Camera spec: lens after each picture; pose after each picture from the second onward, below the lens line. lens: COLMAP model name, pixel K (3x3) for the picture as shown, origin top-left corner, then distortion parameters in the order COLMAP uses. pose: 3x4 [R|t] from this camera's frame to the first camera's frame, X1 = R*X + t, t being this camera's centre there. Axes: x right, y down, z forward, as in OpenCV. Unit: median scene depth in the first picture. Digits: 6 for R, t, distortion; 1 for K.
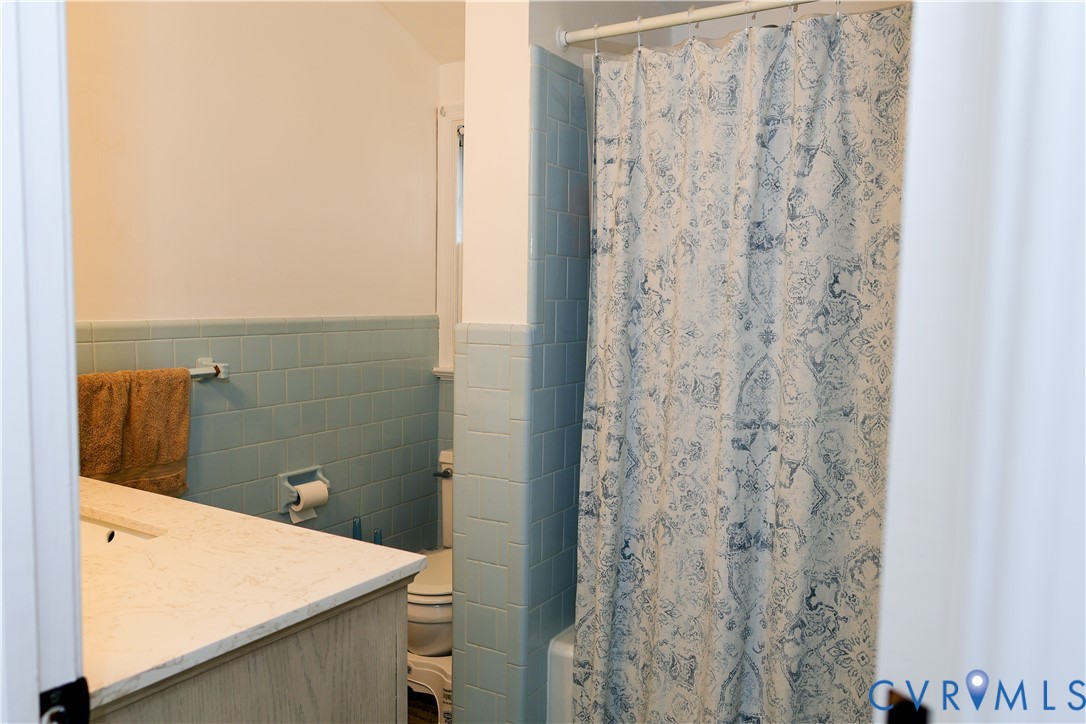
lens RADIAL K [[812.4, 0, 537.1], [0, 812.4, 362.7], [0, 0, 1]] dist [0.013384, -0.030486]
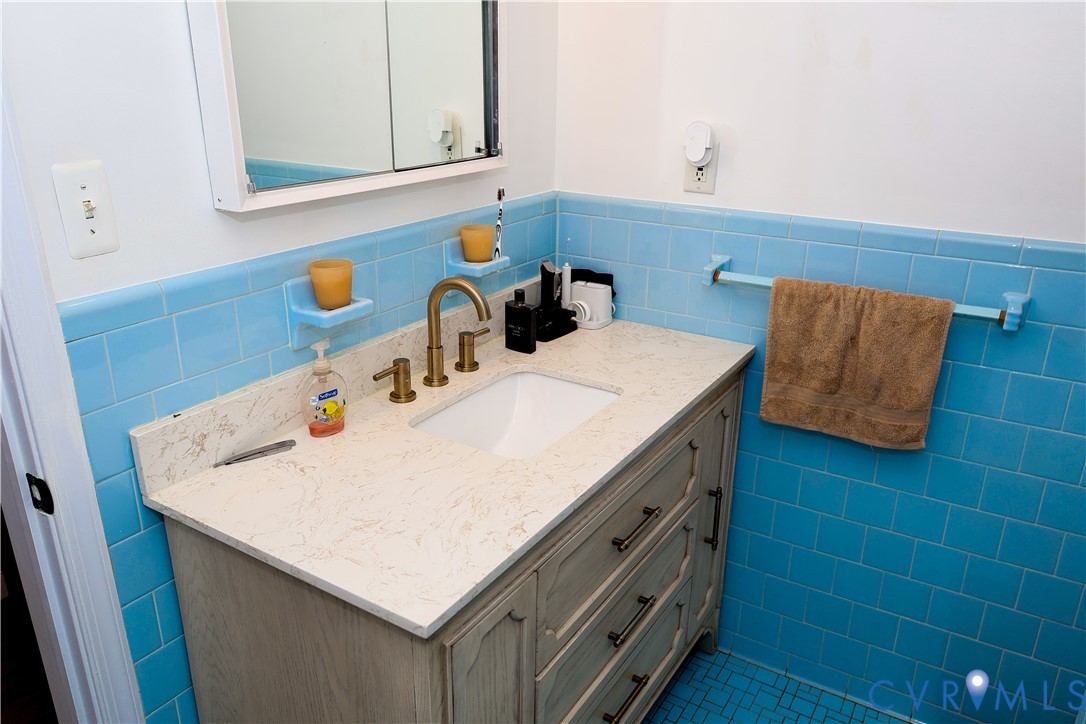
lens RADIAL K [[812.4, 0, 537.1], [0, 812.4, 362.7], [0, 0, 1]] dist [0.013384, -0.030486]
pose [[0.000036, 0.337113, -0.941464, 0.327517], [-0.091845, 0.937486, 0.335685, -0.174420], [0.995773, 0.086457, 0.030996, 0.659456]]
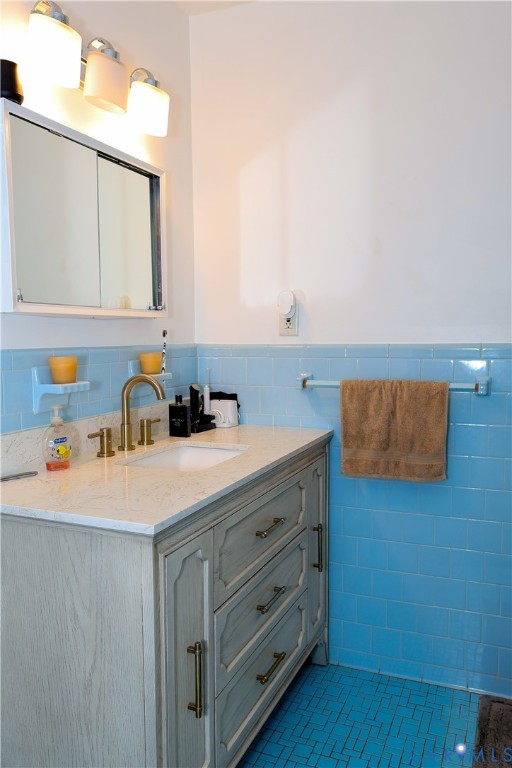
lens RADIAL K [[619.0, 0, 250.2], [0, 619.0, 387.3], [0, 0, 1]] dist [0.011181, -0.000189]
pose [[0.156303, 0.075449, -0.984823, 0.497690], [-0.072207, 0.995283, 0.064791, -0.027103], [0.985066, 0.060984, 0.161014, 0.608997]]
